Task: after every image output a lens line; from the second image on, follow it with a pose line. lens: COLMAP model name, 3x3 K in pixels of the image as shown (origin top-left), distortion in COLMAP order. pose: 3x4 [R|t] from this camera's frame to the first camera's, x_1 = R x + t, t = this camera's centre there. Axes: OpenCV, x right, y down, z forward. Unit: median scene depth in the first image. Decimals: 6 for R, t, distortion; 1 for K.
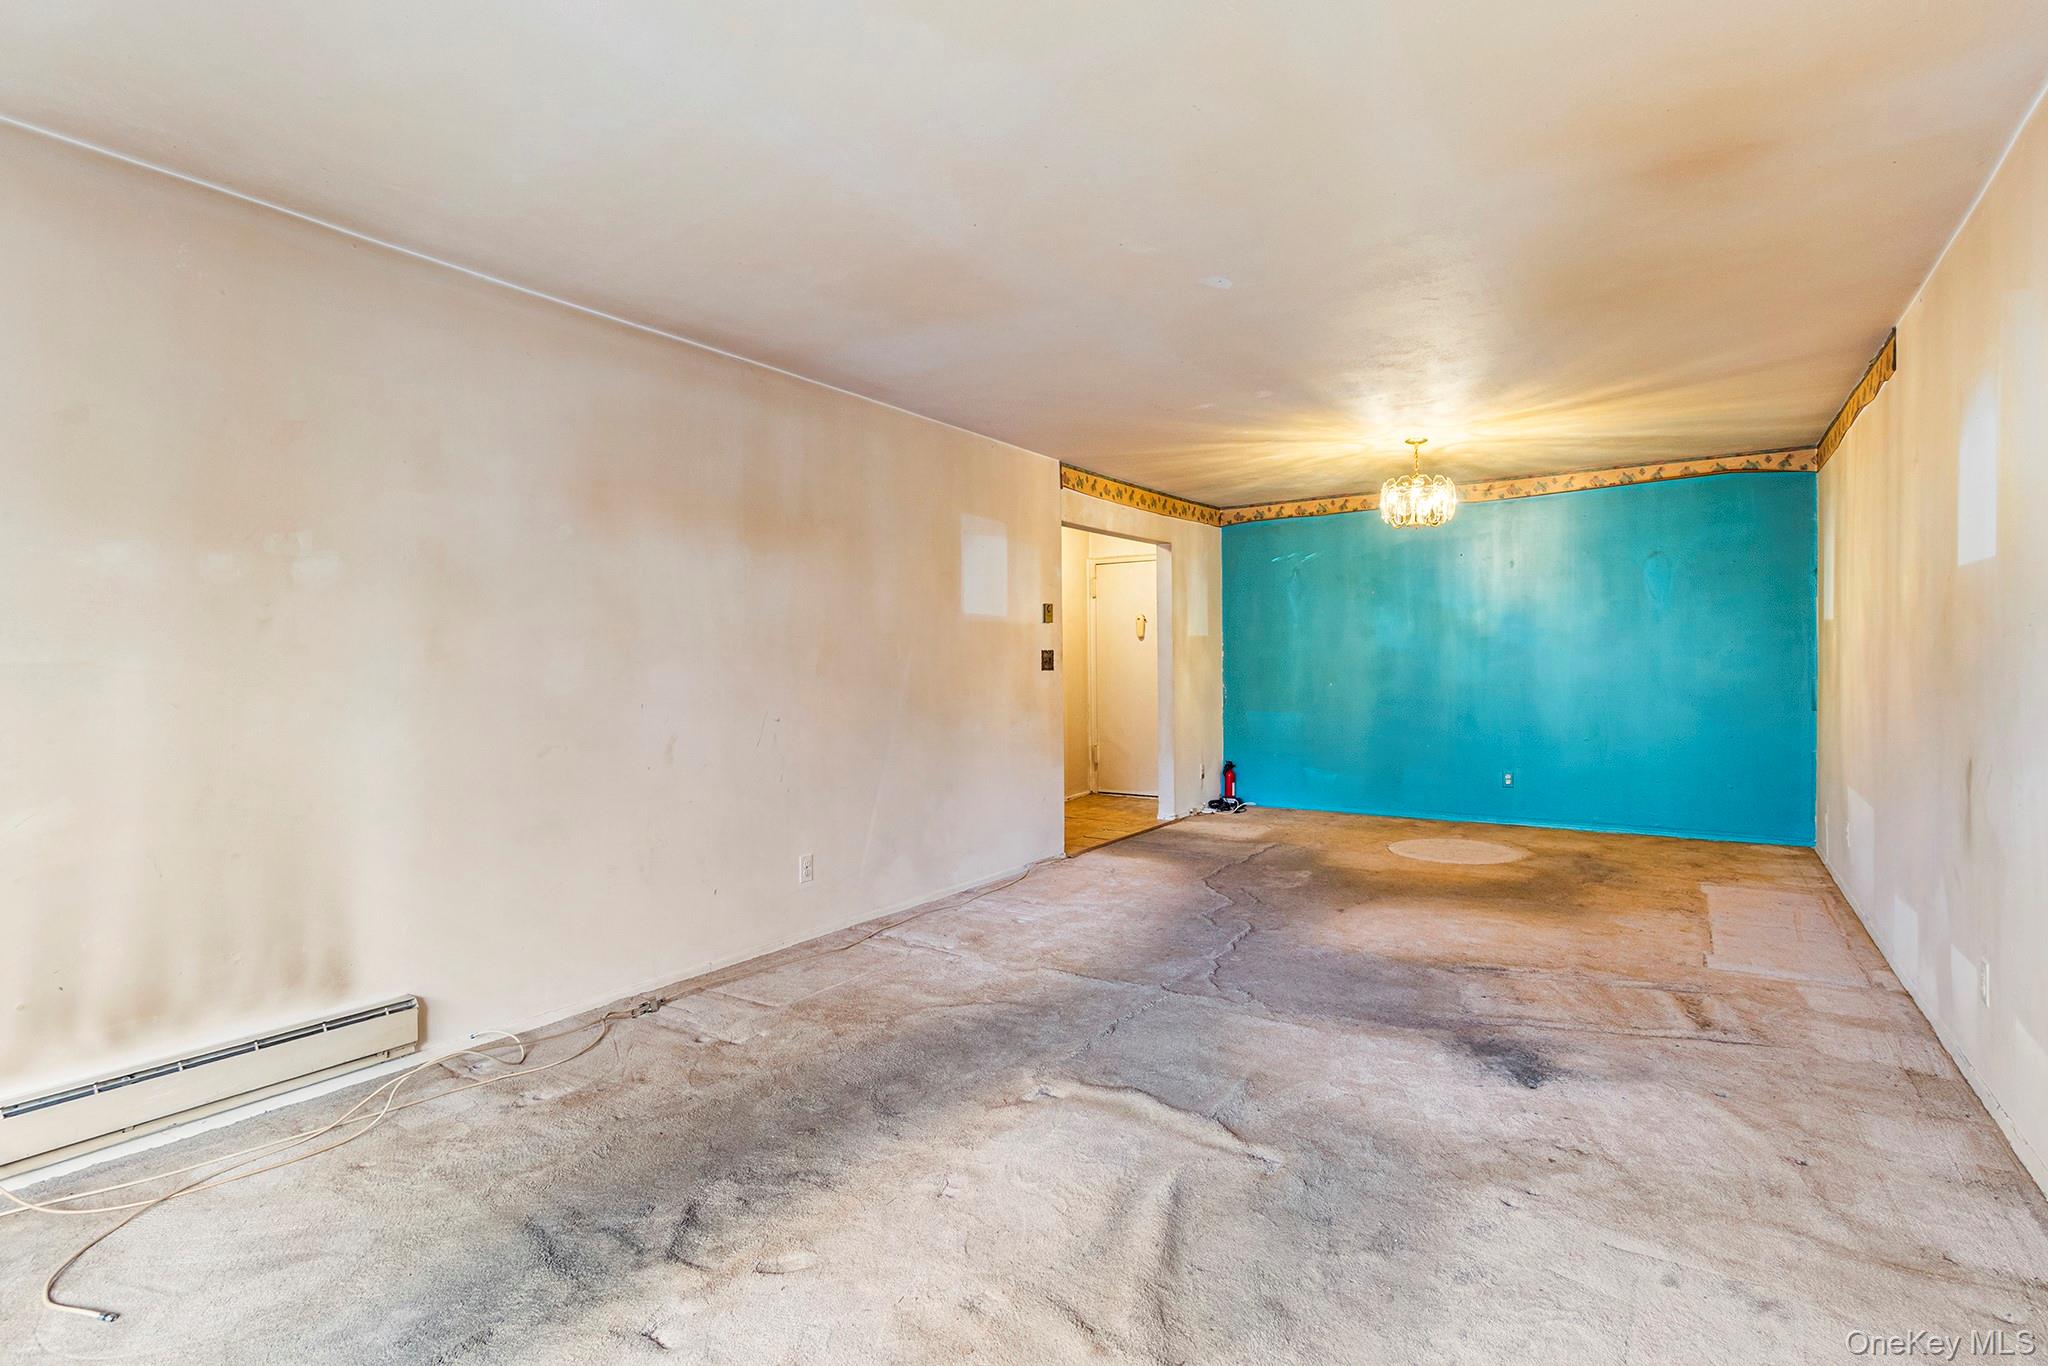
lens RADIAL K [[967.1, 0, 1043.9], [0, 967.1, 675.2], [0, 0, 1]] dist [0.004960, -0.000620]
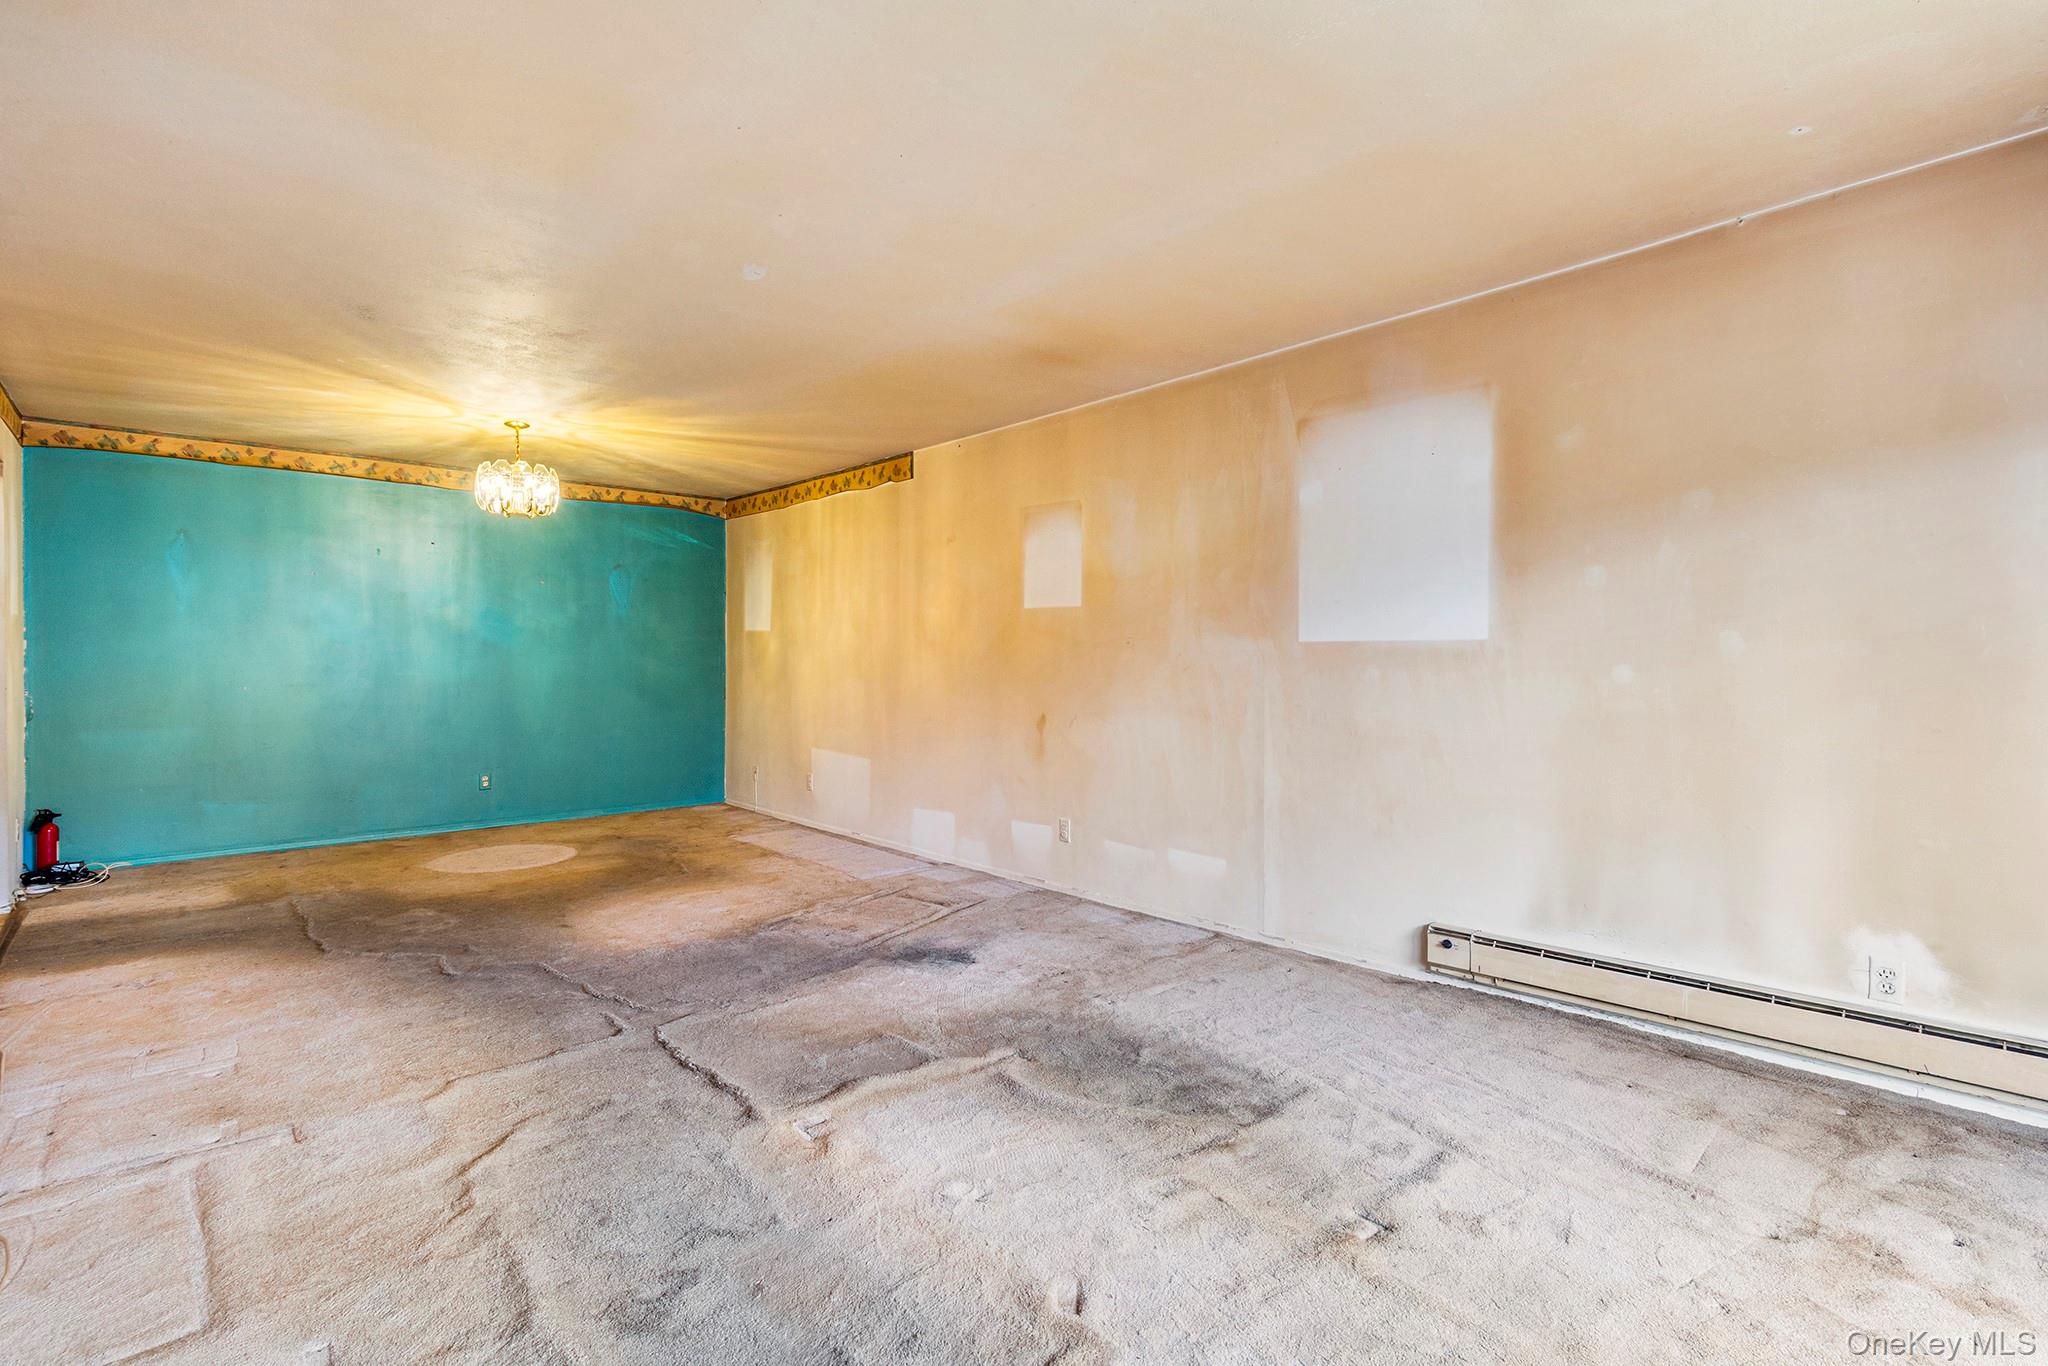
lens RADIAL K [[967.1, 0, 1045.0], [0, 967.1, 680.2], [0, 0, 1]] dist [0.004960, -0.000620]
pose [[0.233318, -0.013020, 0.972313, -0.366145], [0.008997, 0.999896, 0.011231, 0.000323], [-0.972359, 0.006127, 0.233411, 0.249375]]
